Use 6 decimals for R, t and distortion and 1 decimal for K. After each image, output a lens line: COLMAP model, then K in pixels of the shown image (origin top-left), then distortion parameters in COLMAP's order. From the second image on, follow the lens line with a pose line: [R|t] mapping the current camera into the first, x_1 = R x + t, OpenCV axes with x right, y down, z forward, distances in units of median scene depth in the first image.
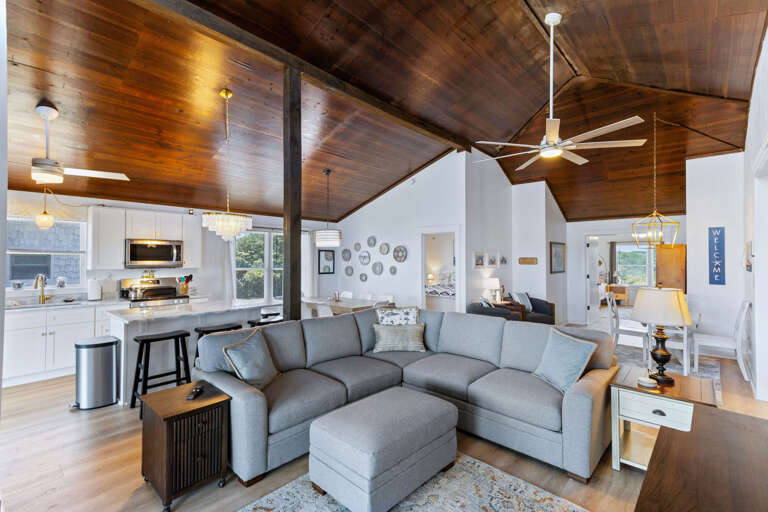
lens RADIAL K [[349.6, 0, 384.0], [0, 349.6, 256.0], [0, 0, 1]] dist [0.020383, 0.000232]
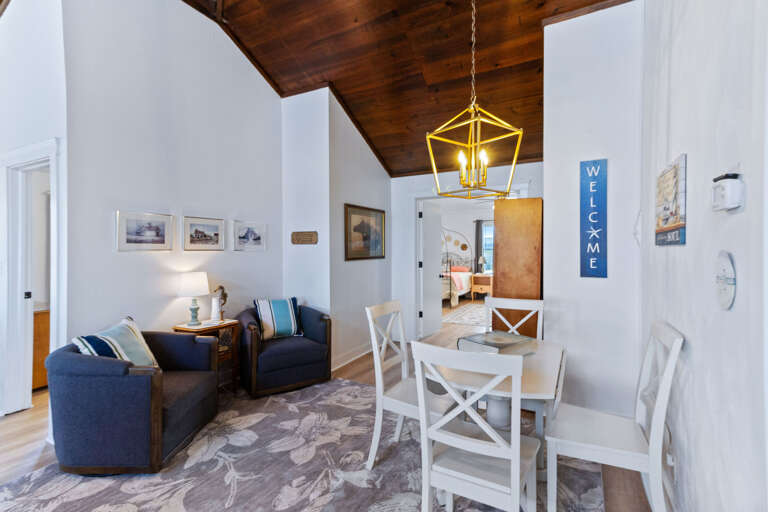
lens RADIAL K [[361.2, 0, 381.8], [0, 361.2, 251.3], [0, 0, 1]] dist [0.023036, 0.000151]
pose [[0.969279, -0.006803, 0.245871, 0.517702], [0.002602, 0.999845, 0.017408, 0.033700], [-0.245951, -0.016233, 0.969146, 0.572317]]
